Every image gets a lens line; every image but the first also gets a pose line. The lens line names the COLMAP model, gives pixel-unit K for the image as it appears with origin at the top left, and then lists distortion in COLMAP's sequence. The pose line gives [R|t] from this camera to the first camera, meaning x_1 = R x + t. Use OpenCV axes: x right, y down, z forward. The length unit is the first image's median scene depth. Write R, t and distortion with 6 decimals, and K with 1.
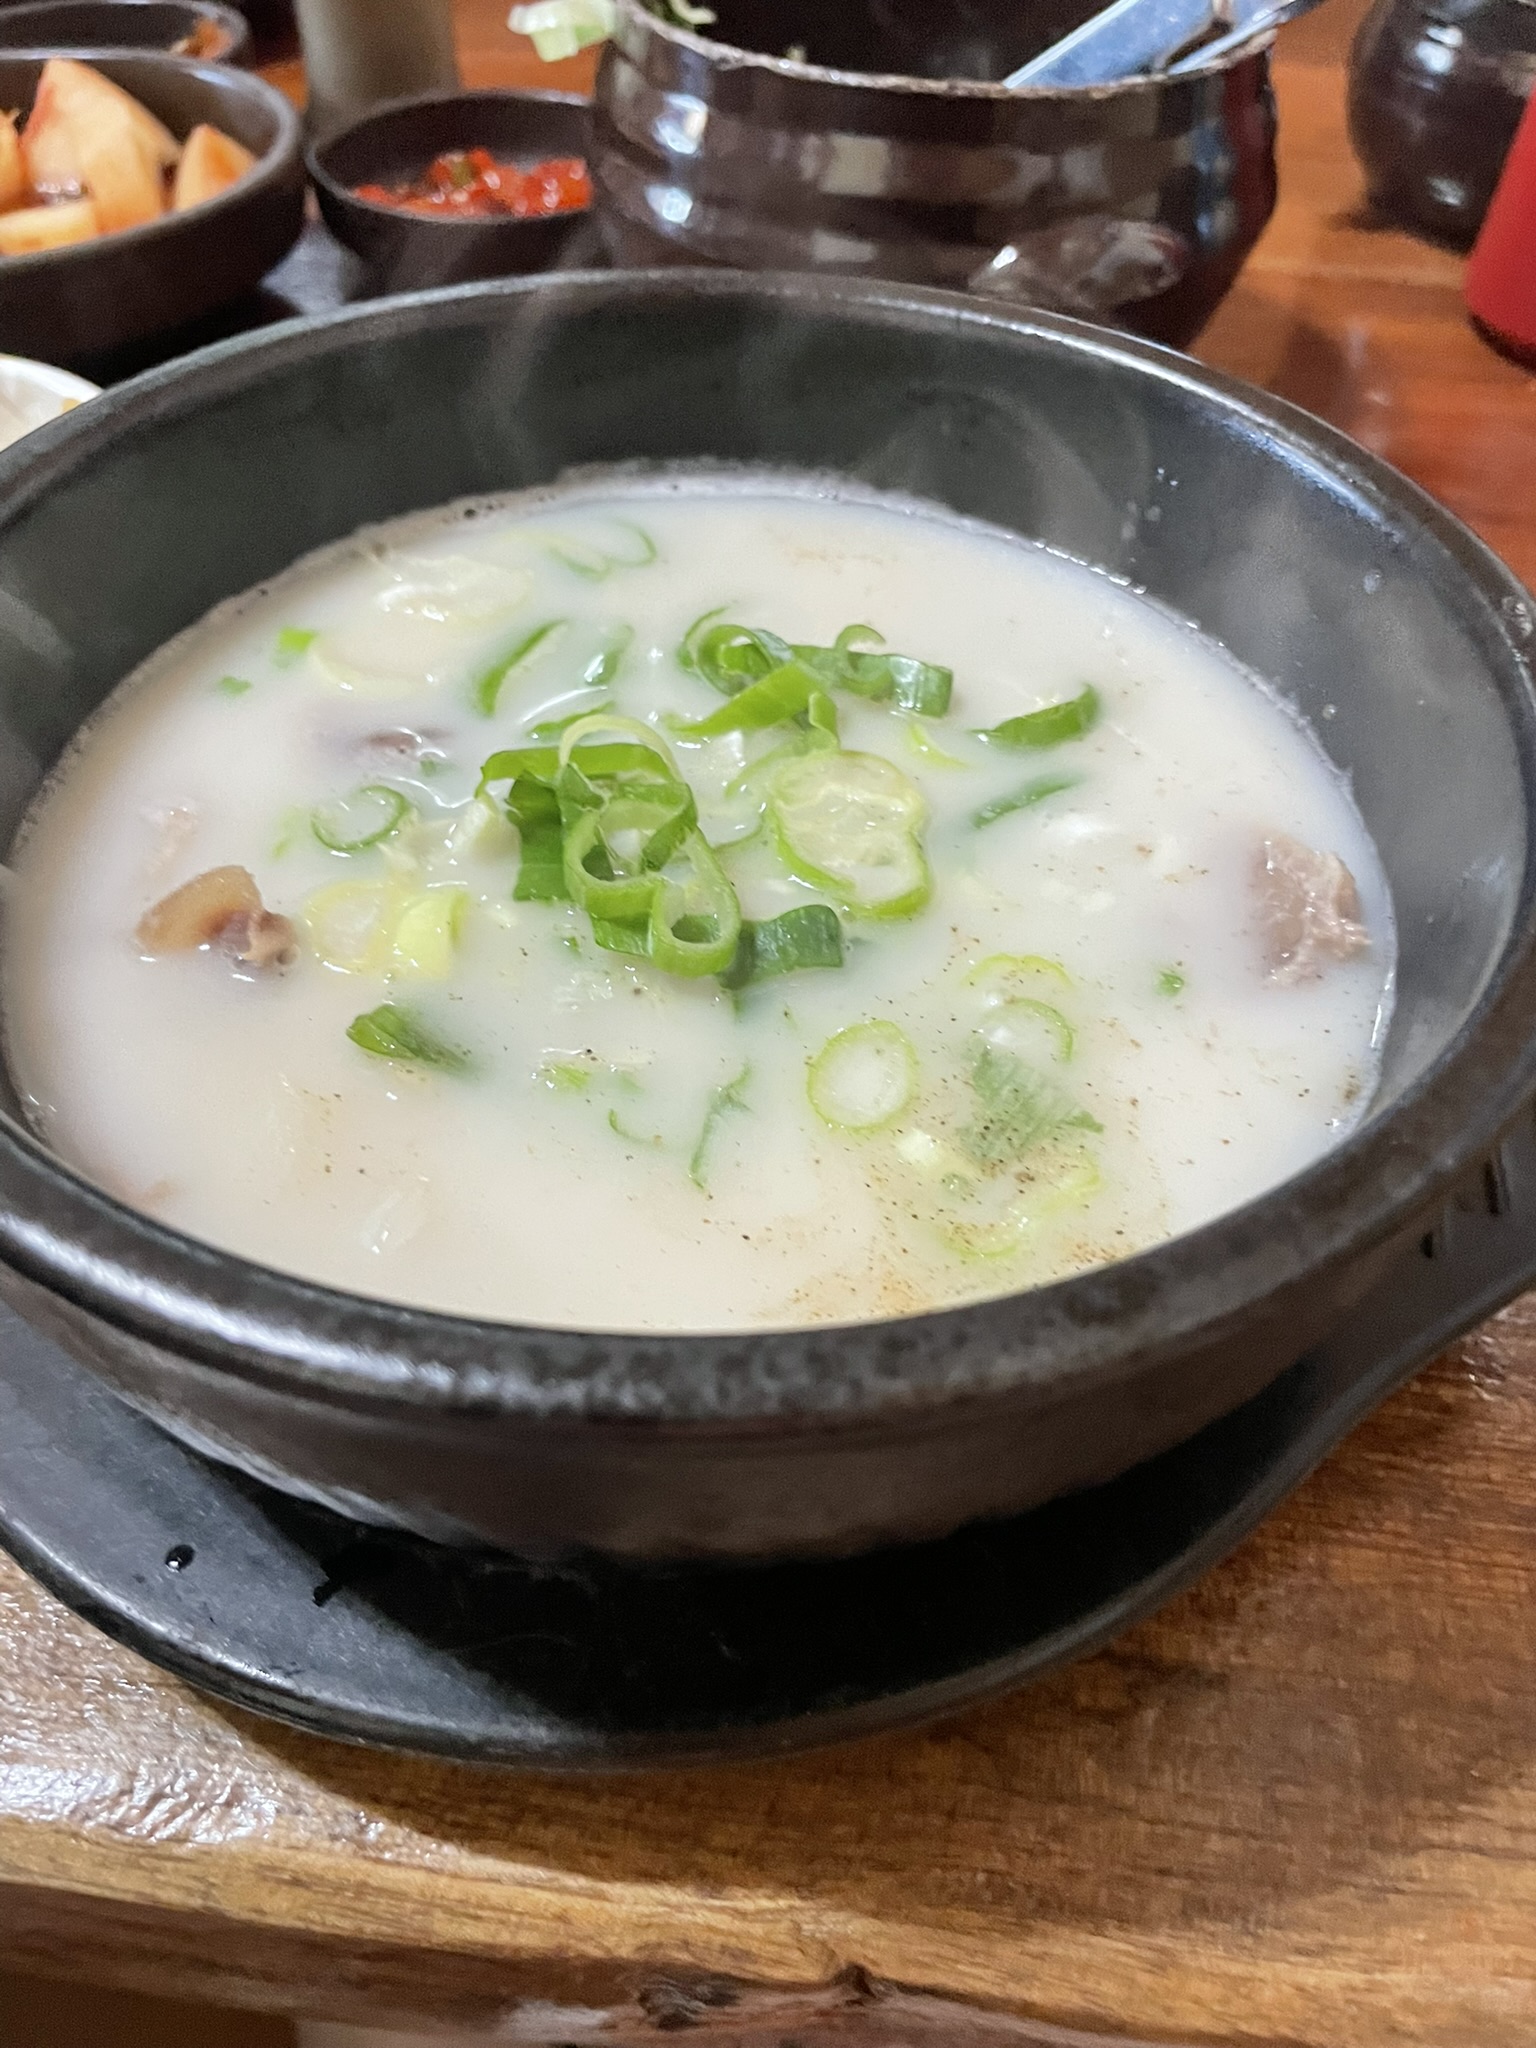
lens RADIAL K [[1606.8, 0, 768.0], [0, 1606.8, 1024.0], [0, 0, 1]] dist [0.074172, -0.132006]
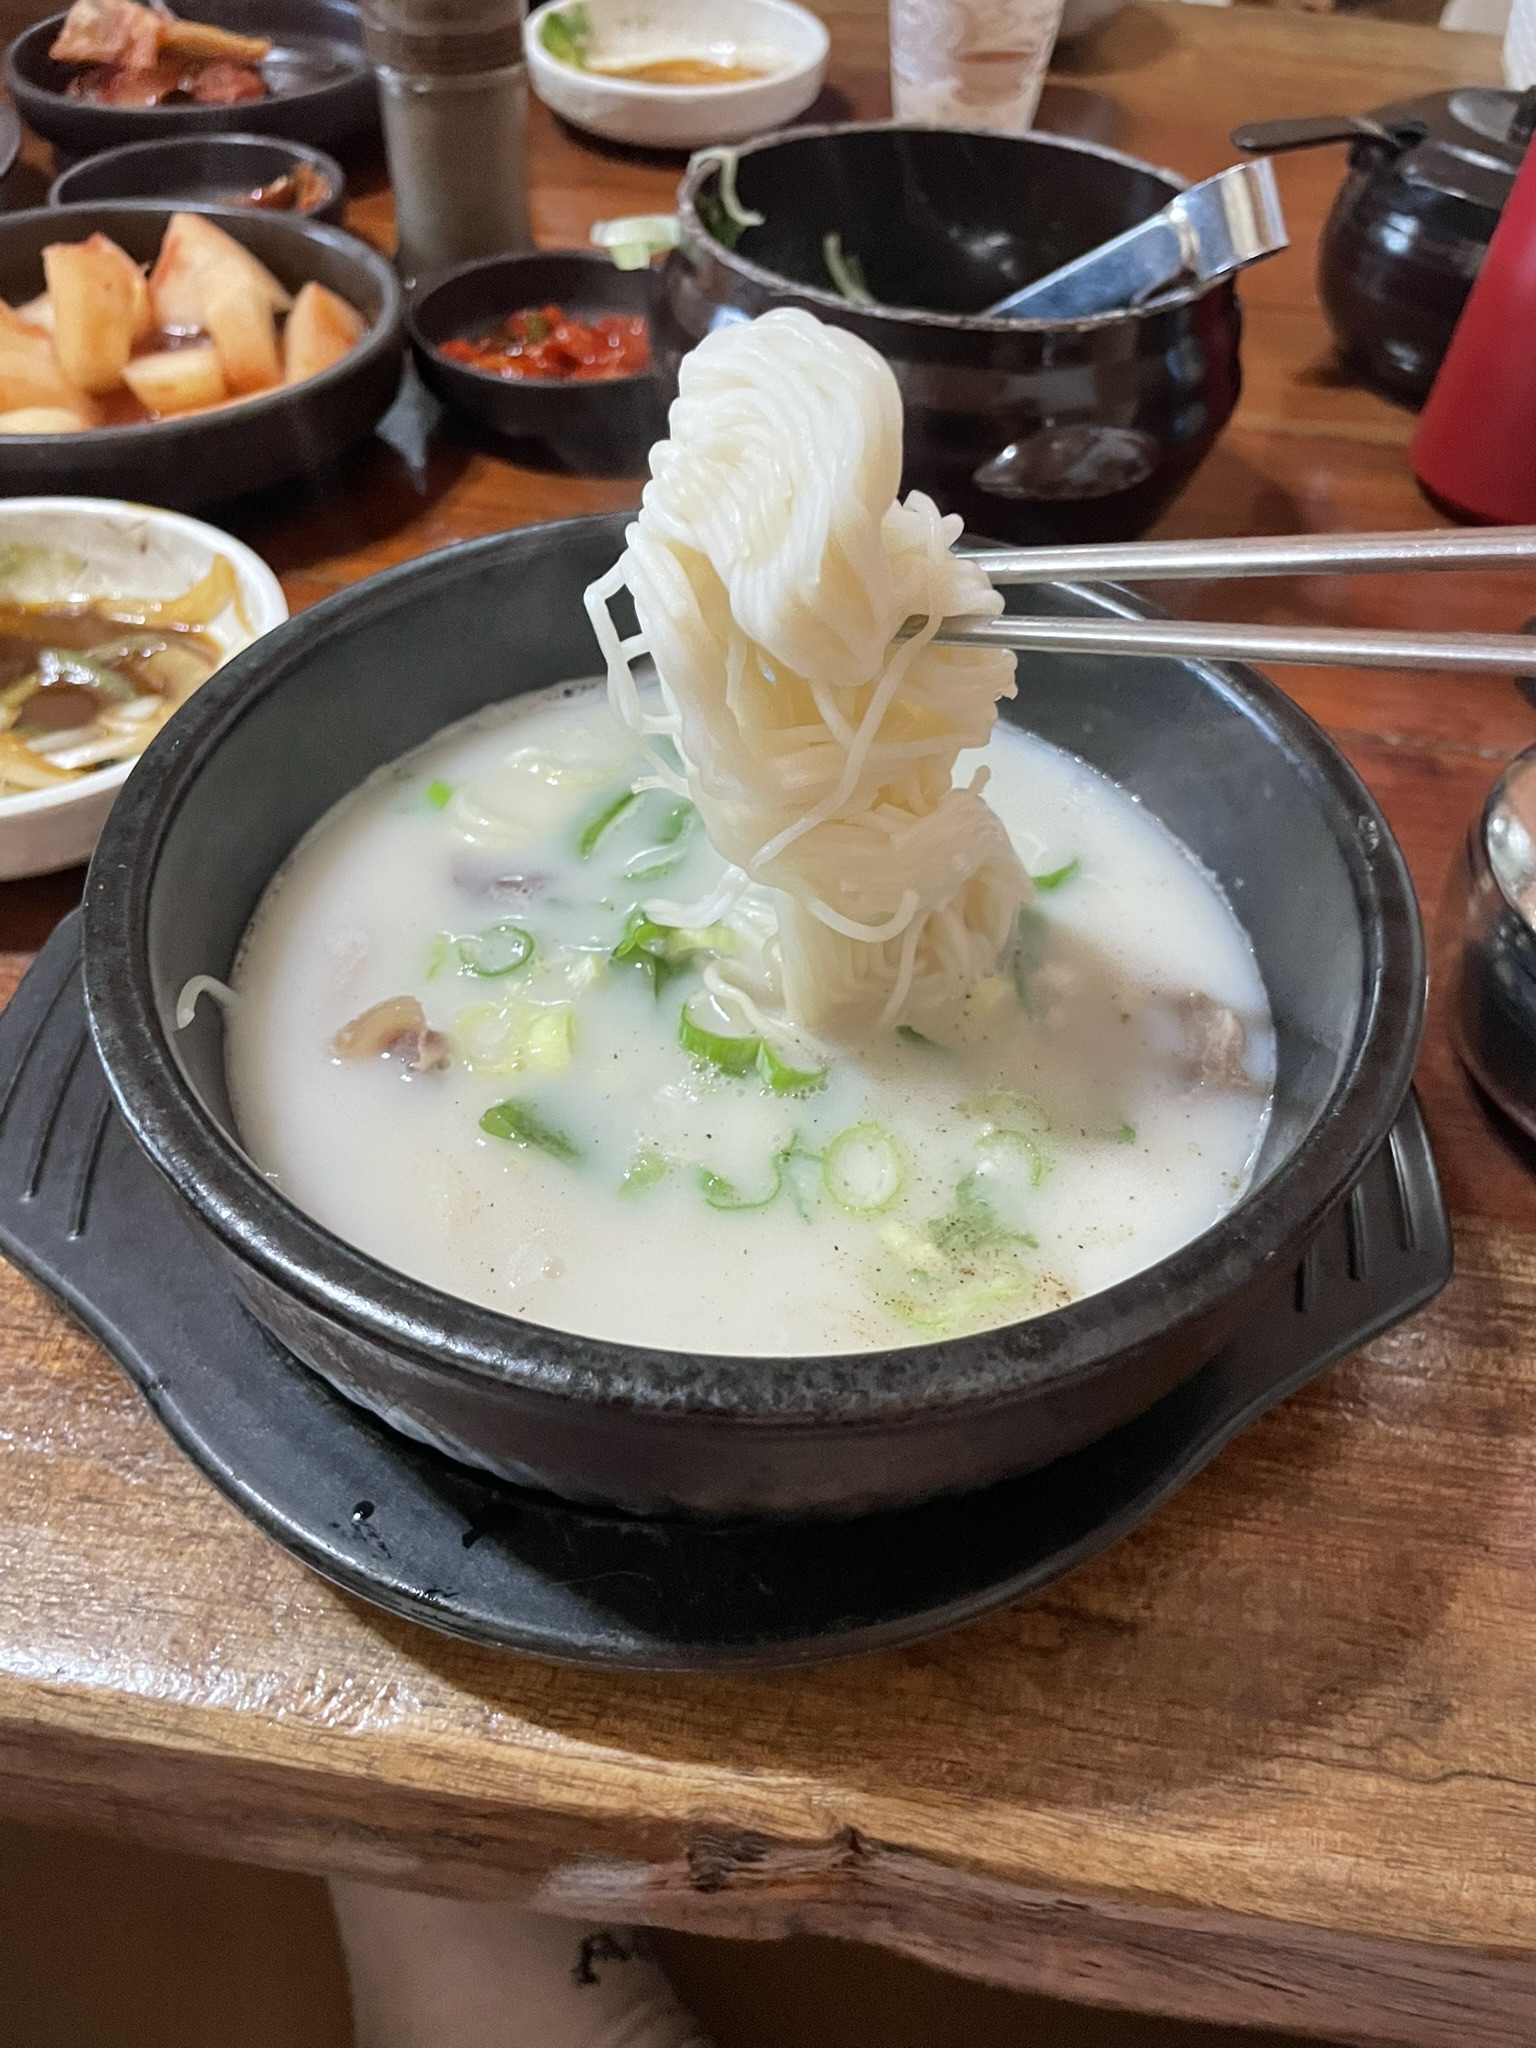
lens RADIAL K [[1601.2, 0, 767.7], [0, 1601.2, 1014.2], [0, 0, 1]] dist [0.080980, -0.125987]
pose [[0.999681, 0.025134, -0.002398, -0.028561], [-0.025166, 0.999584, -0.014077, -0.075240], [0.002043, 0.014133, 0.999898, -0.353008]]
